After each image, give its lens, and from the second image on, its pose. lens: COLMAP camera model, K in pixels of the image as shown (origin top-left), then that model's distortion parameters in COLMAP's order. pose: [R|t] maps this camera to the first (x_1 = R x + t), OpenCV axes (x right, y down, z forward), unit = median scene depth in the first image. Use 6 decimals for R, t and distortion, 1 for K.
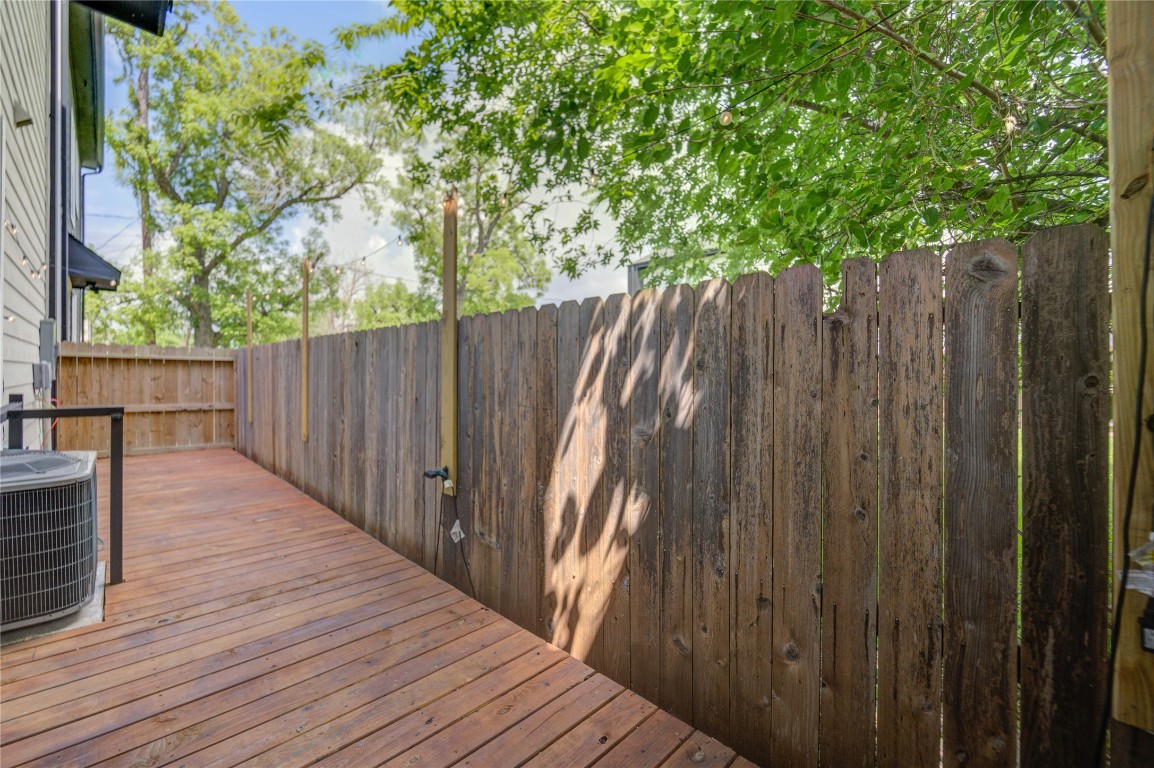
lens RADIAL K [[482.6, 0, 559.8], [0, 482.6, 368.6], [0, 0, 1]] dist [0.000277, -0.004939]
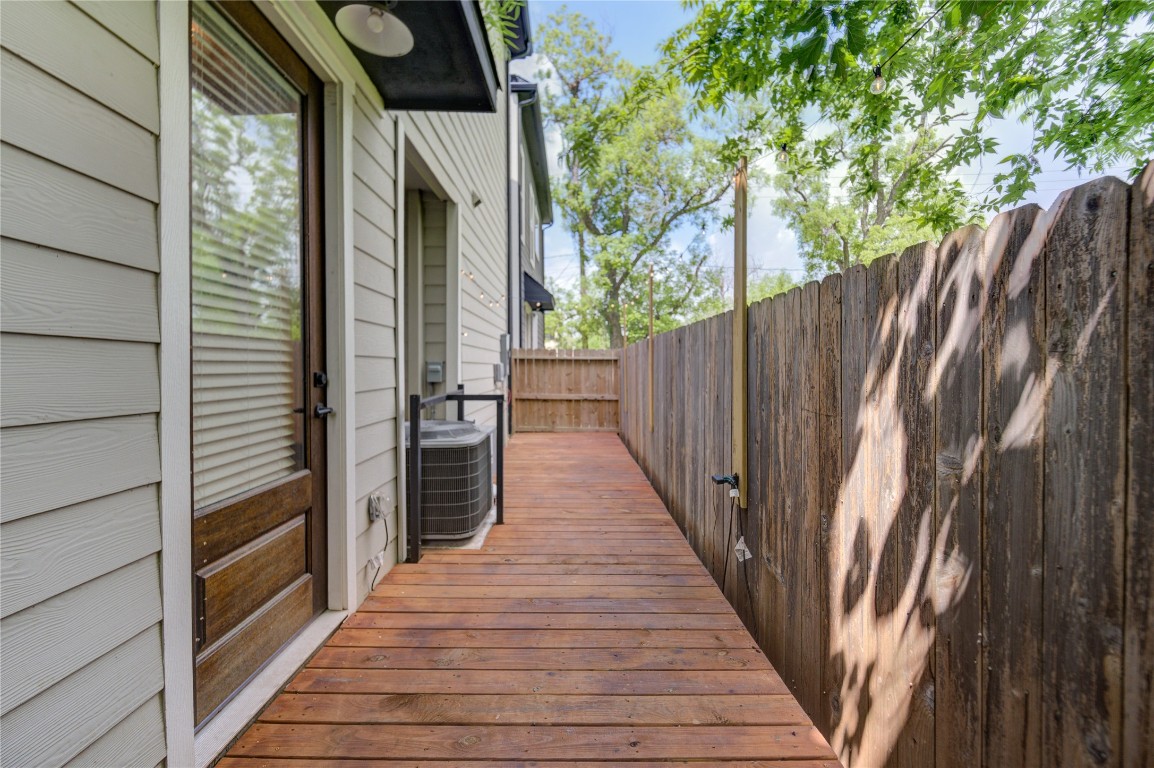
lens RADIAL K [[482.6, 0, 559.8], [0, 482.6, 368.6], [0, 0, 1]] dist [0.000277, -0.004939]
pose [[0.711606, -0.006767, -0.702546, 0.145236], [0.011999, 0.999925, 0.002522, 0.002975], [0.702476, -0.010225, 0.711634, 0.126949]]
